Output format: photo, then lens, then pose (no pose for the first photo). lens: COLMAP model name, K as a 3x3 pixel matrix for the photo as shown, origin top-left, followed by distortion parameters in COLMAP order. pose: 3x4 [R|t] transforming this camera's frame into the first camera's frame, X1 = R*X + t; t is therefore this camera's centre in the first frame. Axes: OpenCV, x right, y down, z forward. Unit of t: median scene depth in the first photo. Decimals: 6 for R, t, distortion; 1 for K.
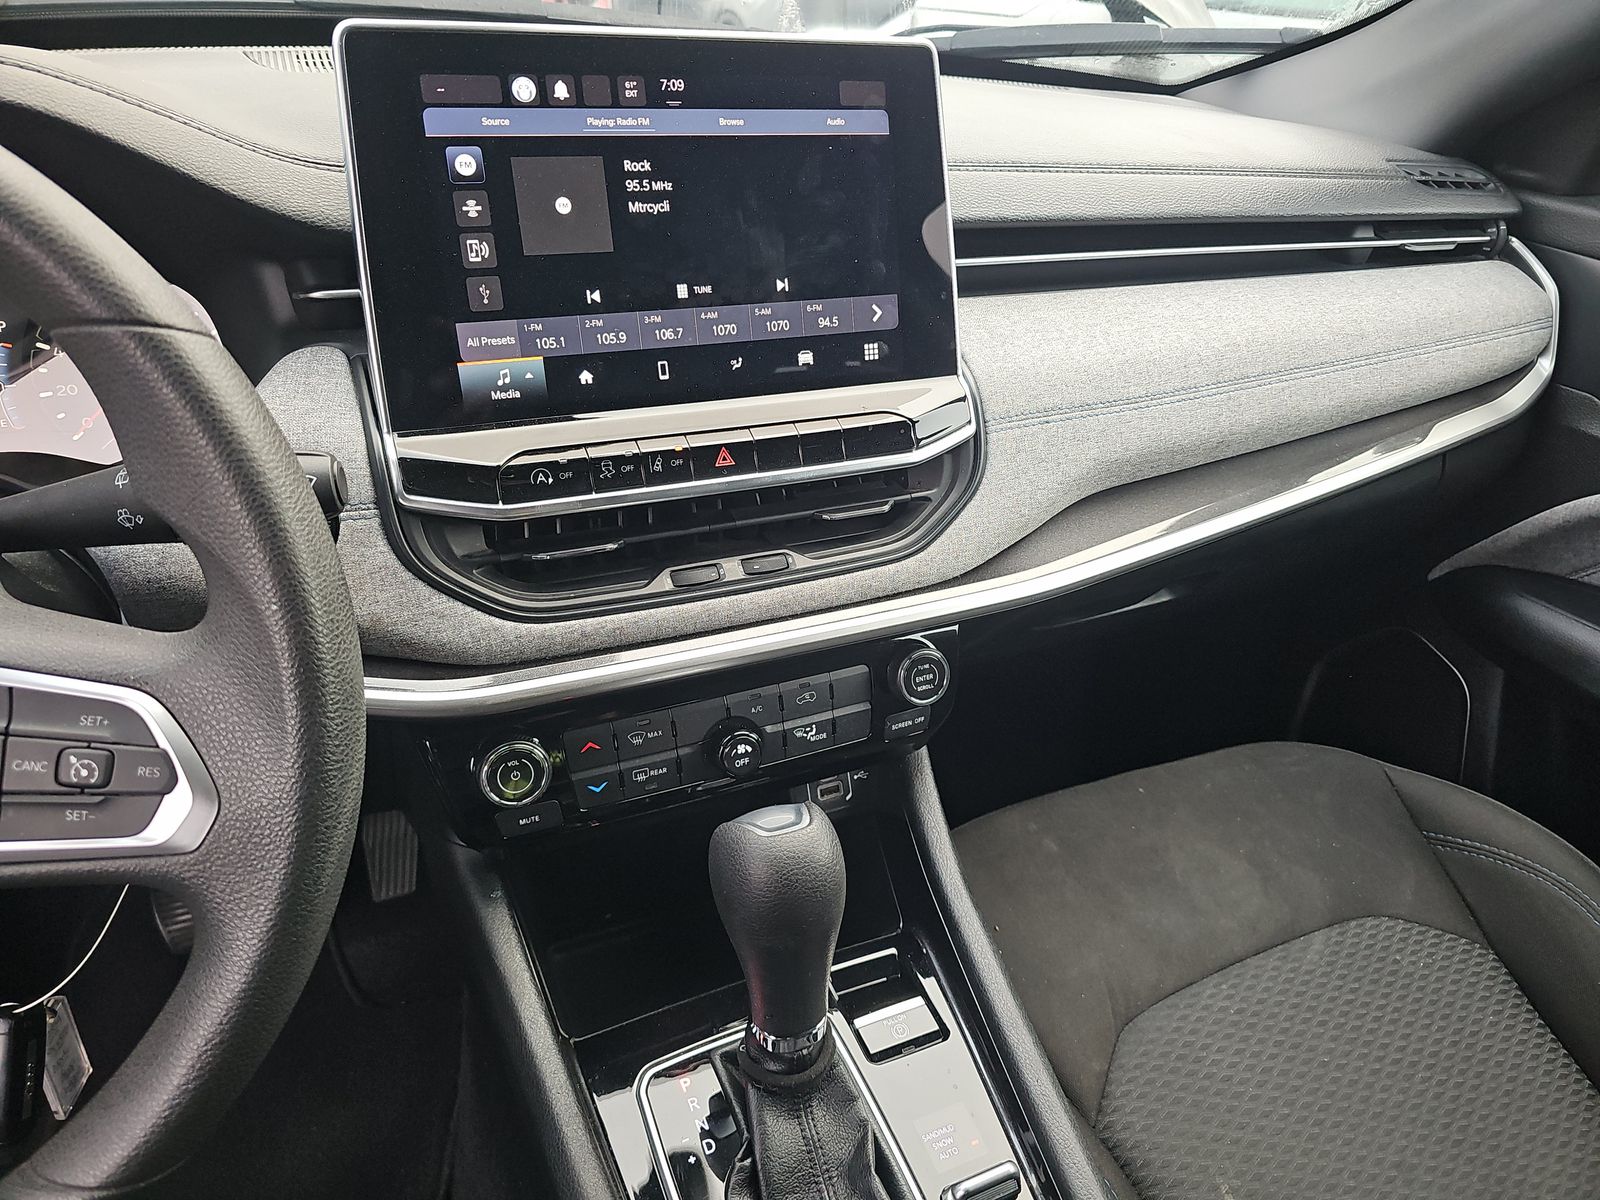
lens RADIAL K [[1077.1, 0, 753.9], [0, 1077.1, 620.8], [0, 0, 1]] dist [0.050067, -0.037206]
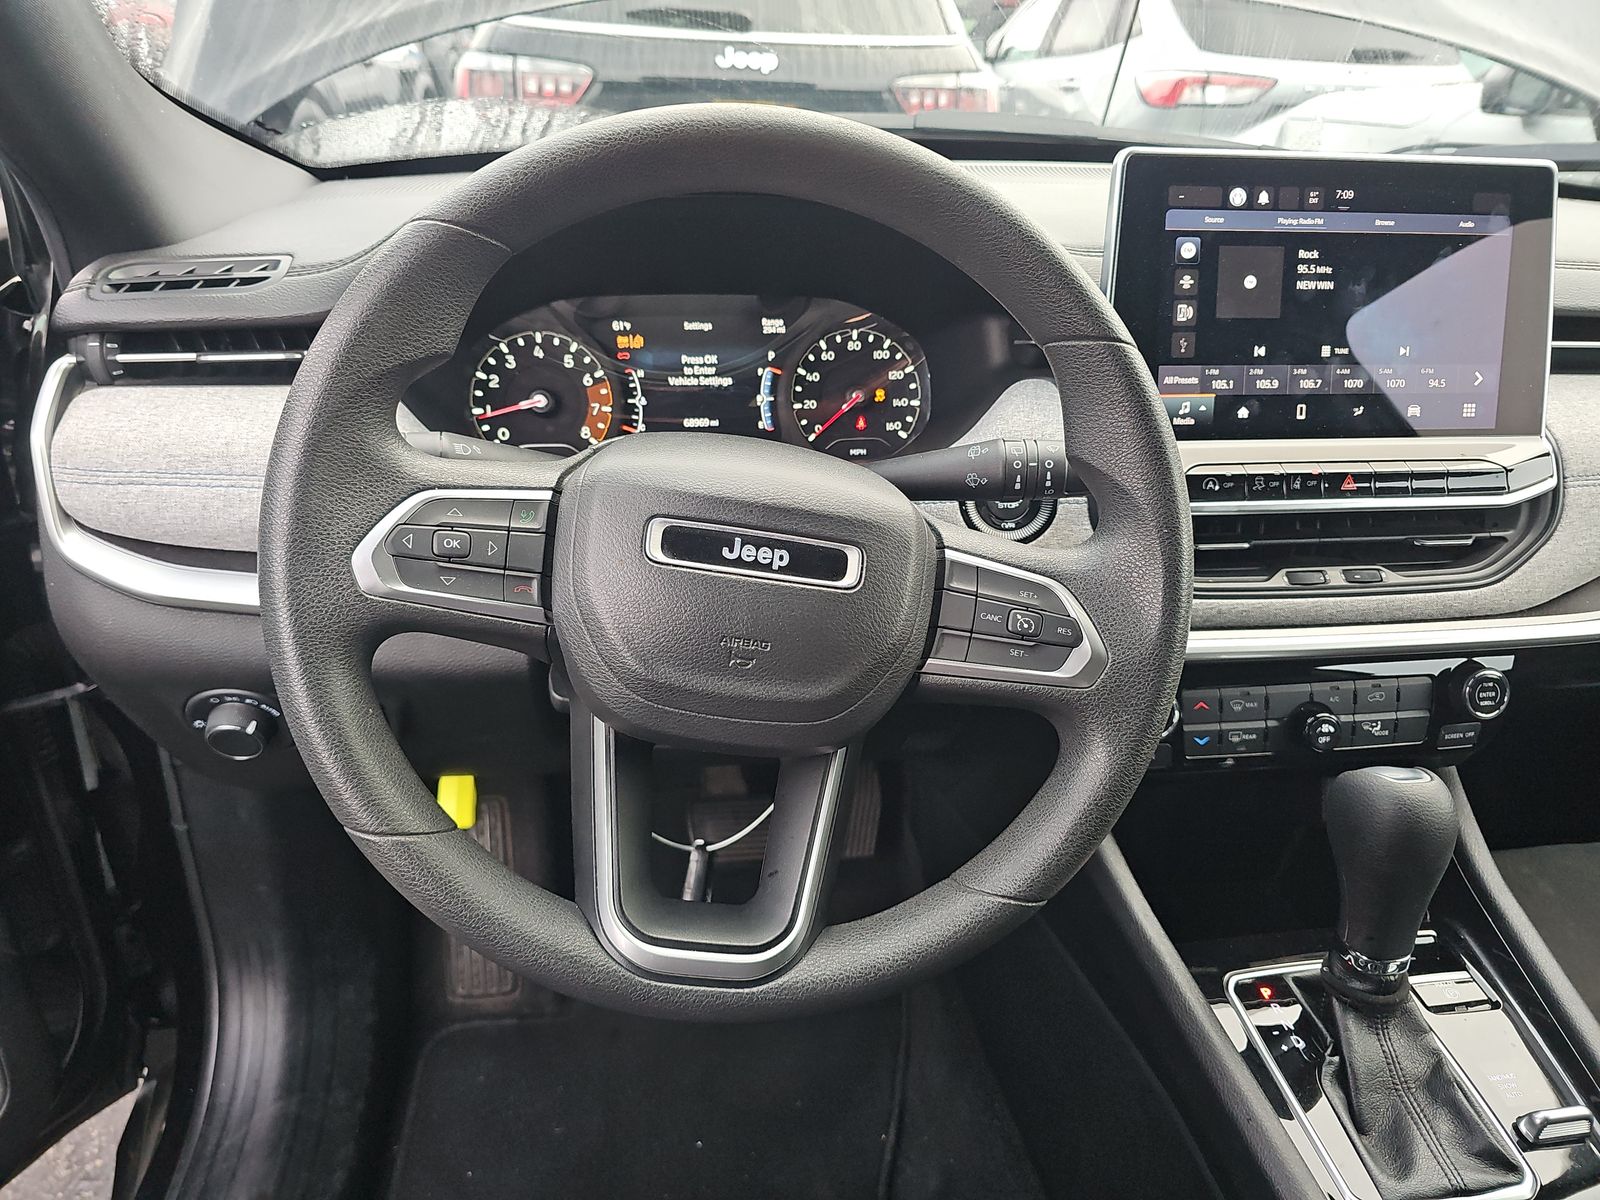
lens RADIAL K [[1077.1, 0, 799.2], [0, 1077.1, 602.0], [0, 0, 1]] dist [0.050067, -0.037206]
pose [[0.968990, 0.106699, -0.222875, -0.351065], [-0.125548, 0.989460, -0.072152, 0.153761], [0.212828, 0.097896, 0.972173, -0.335313]]
